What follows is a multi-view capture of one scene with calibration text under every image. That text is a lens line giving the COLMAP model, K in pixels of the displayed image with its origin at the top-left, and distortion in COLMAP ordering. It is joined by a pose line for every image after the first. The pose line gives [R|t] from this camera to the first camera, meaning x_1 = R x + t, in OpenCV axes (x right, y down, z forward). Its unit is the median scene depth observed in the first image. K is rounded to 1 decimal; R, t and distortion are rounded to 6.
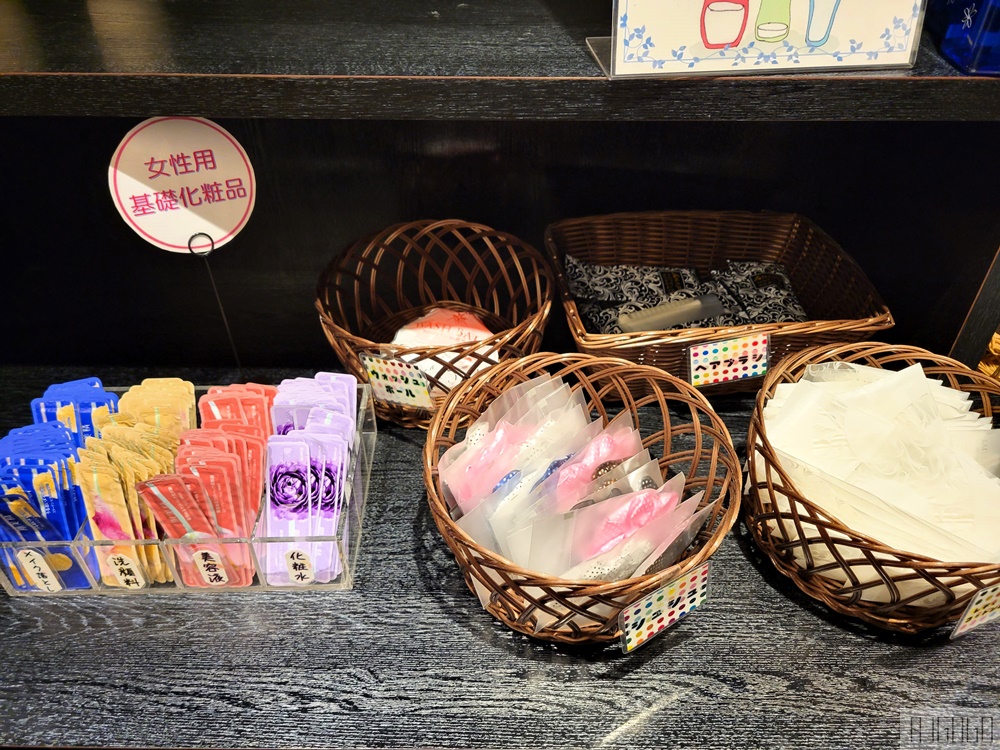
lens RADIAL K [[749.6, 0, 500.0], [0, 749.6, 375.0], [0, 0, 1]] dist [0.055029, -0.054696]
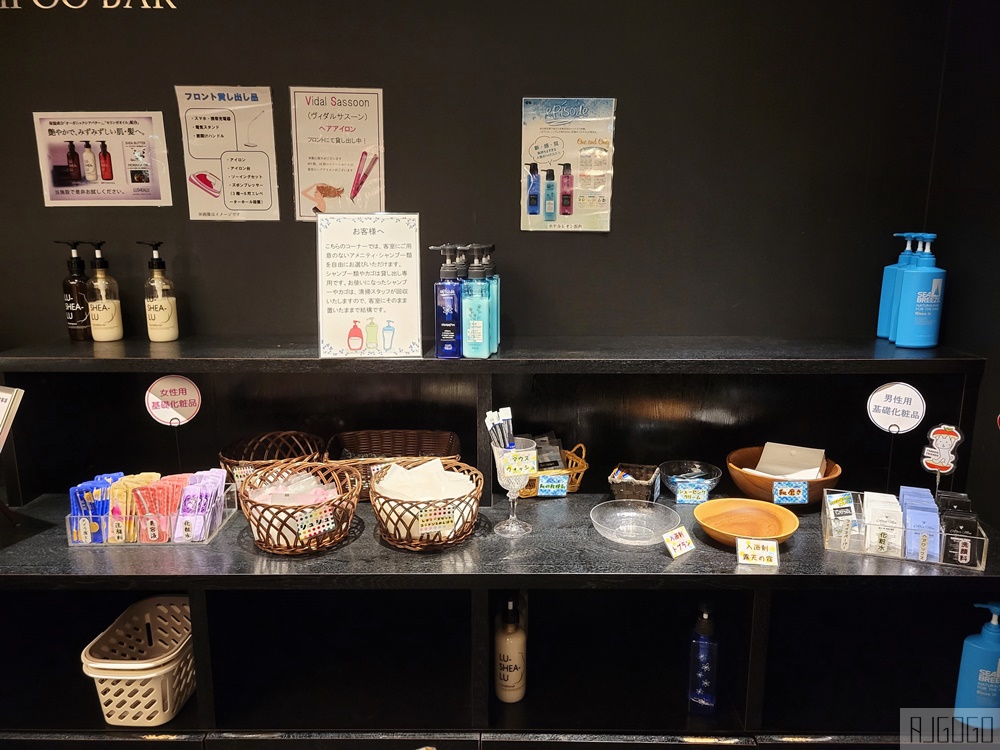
lens RADIAL K [[749.6, 0, 500.0], [0, 749.6, 375.0], [0, 0, 1]] dist [0.055029, -0.054696]
pose [[0.999992, -0.000447, 0.003881, 0.743676], [0.002210, 0.883939, -0.467596, 0.941892], [-0.003222, 0.467601, 0.883934, -1.437037]]
